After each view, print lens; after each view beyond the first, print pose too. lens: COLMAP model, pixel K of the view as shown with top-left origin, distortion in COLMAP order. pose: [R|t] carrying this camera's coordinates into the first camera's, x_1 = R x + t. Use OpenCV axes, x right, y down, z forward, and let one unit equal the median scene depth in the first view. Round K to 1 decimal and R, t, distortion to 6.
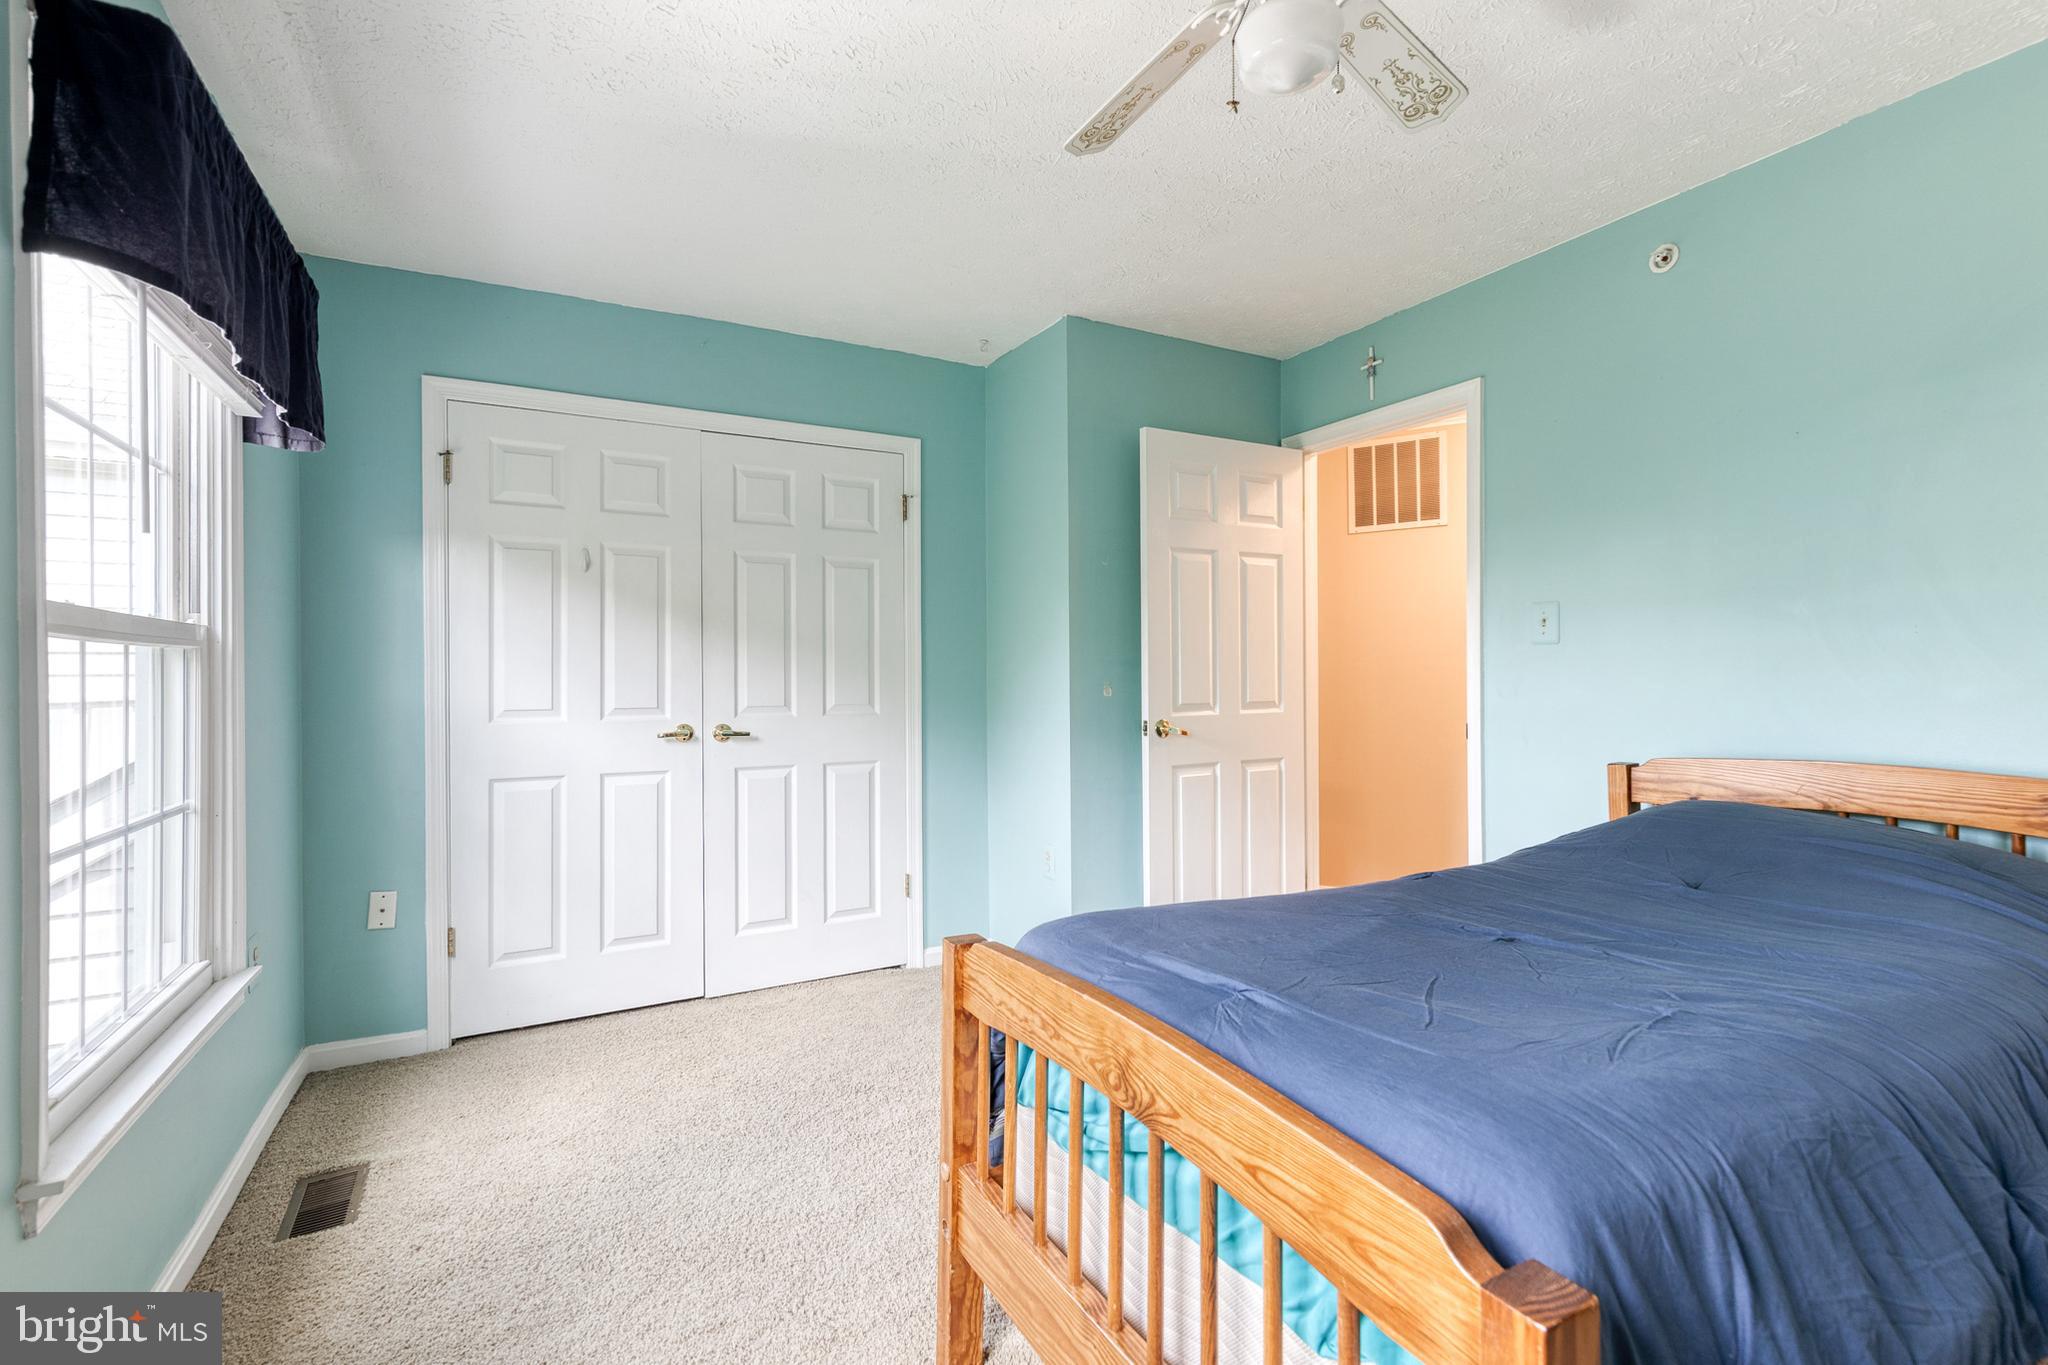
lens RADIAL K [[931.1, 0, 1037.0], [0, 931.1, 677.8], [0, 0, 1]] dist [0.000842, 0.000926]
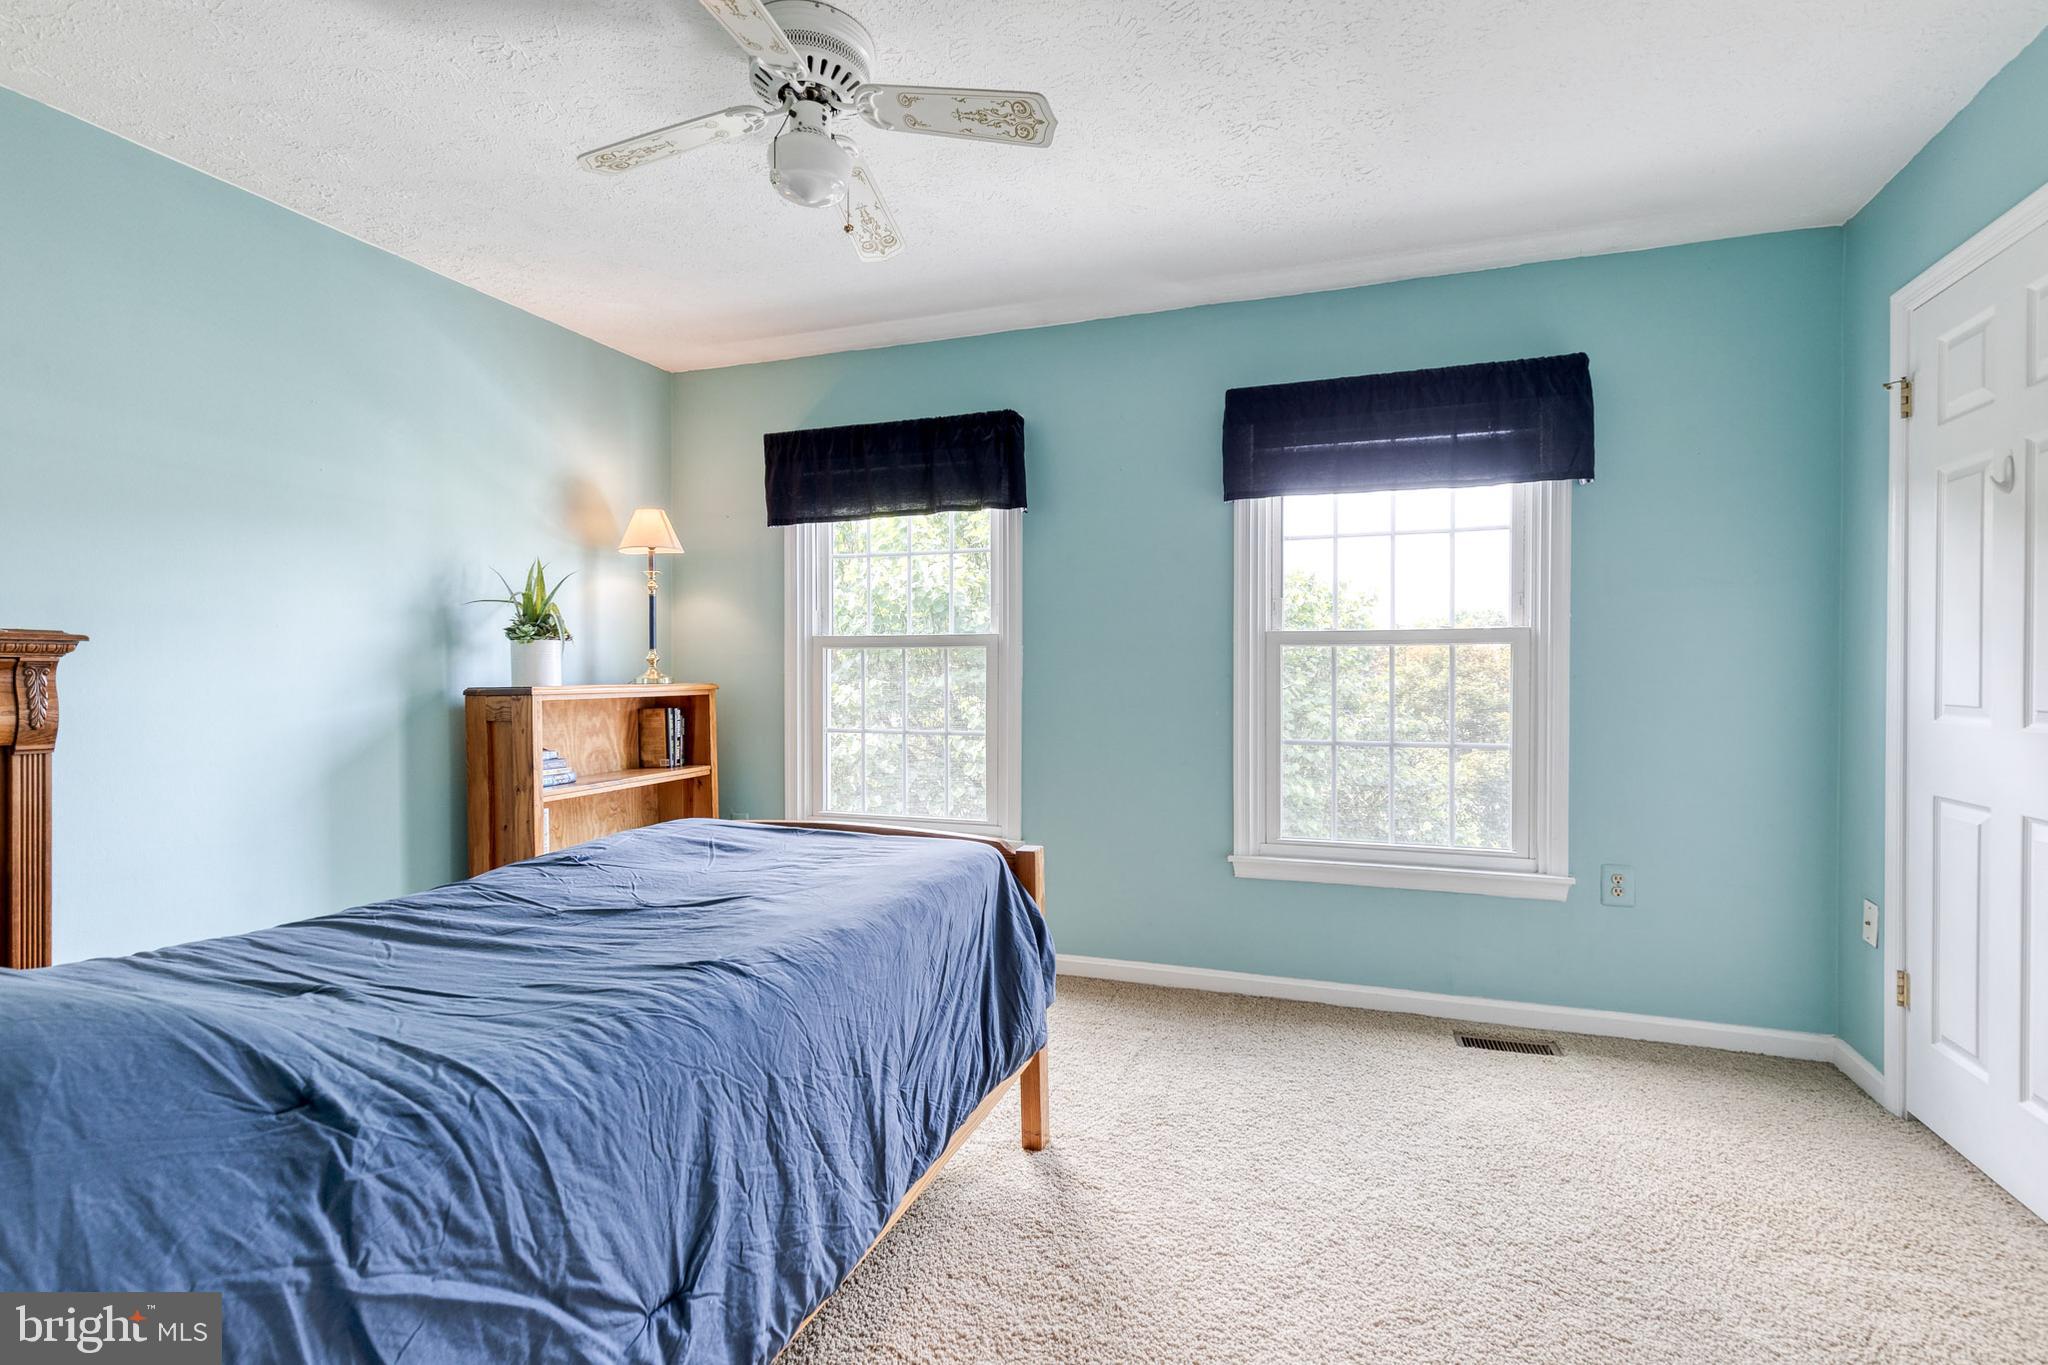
lens RADIAL K [[931.1, 0, 1031.7], [0, 931.1, 680.4], [0, 0, 1]] dist [0.000842, 0.000926]
pose [[-0.740056, 0.012579, -0.672427, 0.464582], [0.003845, 0.999888, 0.014473, 0.003093], [0.672534, 0.008125, -0.740022, 1.095640]]
